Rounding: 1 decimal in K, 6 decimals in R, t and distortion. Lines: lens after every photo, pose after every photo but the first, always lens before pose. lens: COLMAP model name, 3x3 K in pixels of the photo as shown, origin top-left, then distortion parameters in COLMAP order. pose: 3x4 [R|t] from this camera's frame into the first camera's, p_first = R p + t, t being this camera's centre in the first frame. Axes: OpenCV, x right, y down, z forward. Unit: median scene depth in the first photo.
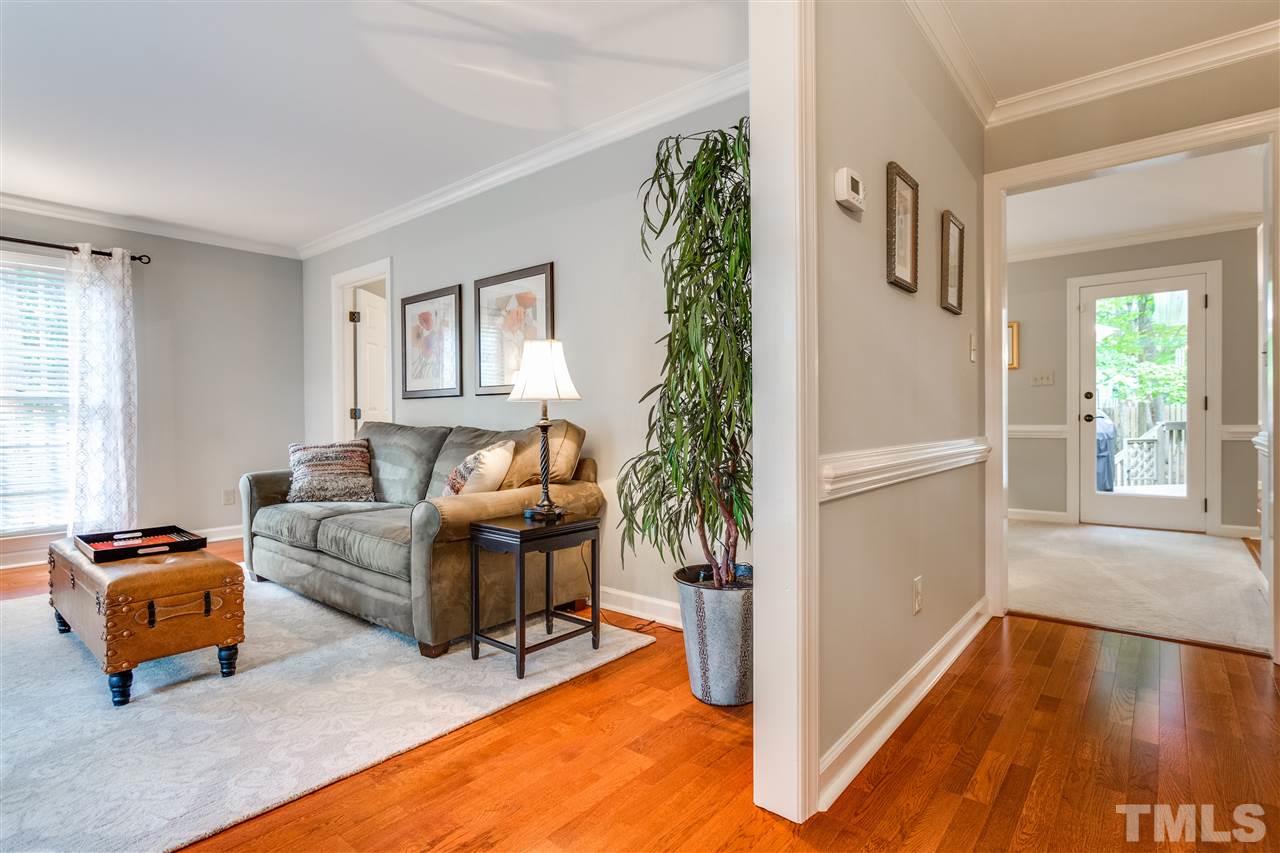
lens RADIAL K [[633.4, 0, 643.7], [0, 633.4, 444.7], [0, 0, 1]] dist [-0.017321, 0.009891]
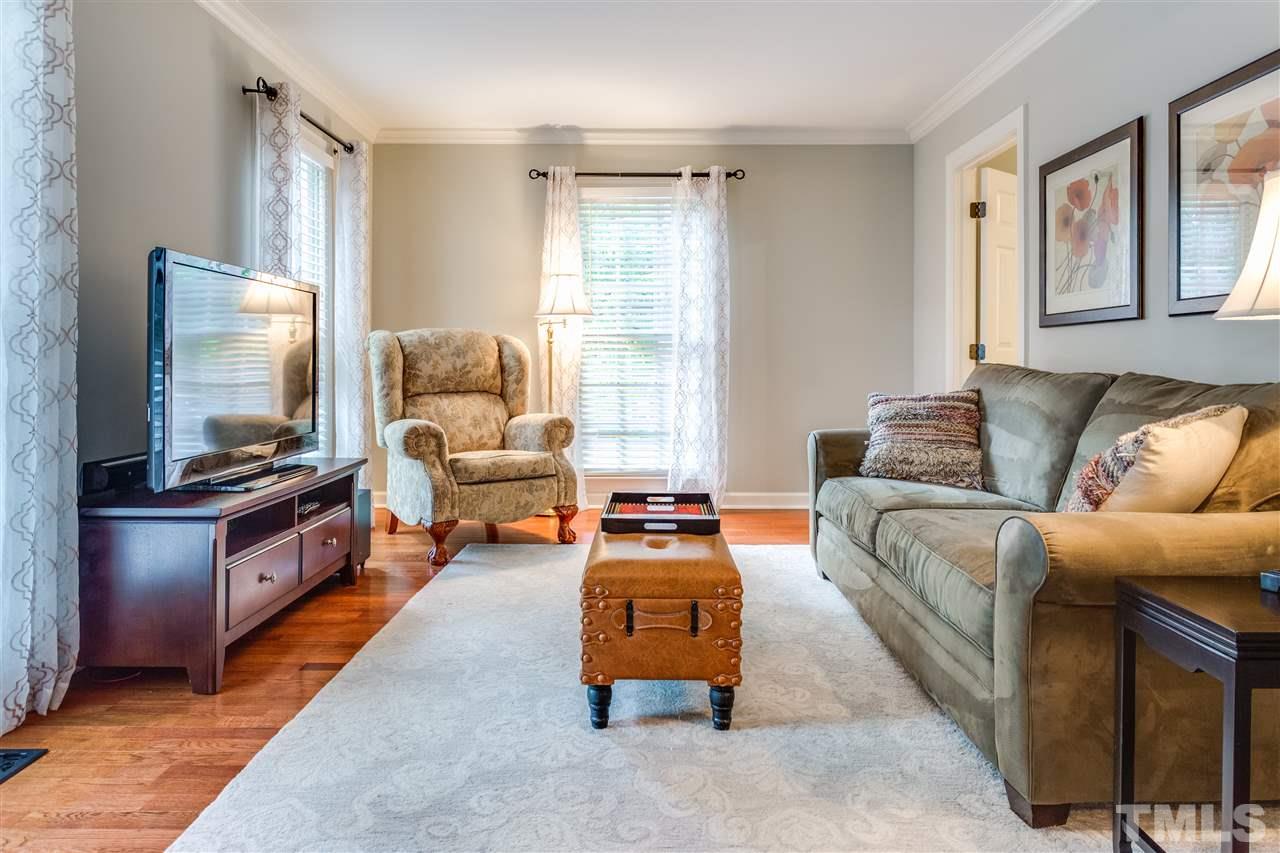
lens RADIAL K [[801.4, 0, 639.8], [0, 801.4, 359.4], [0, 0, 1]] dist [-0.002645, -0.000984]
pose [[0.634574, 0.005872, -0.772840, -0.027950], [-0.038259, 0.998984, -0.023825, -0.008742], [0.771914, 0.044687, 0.634154, 0.246553]]
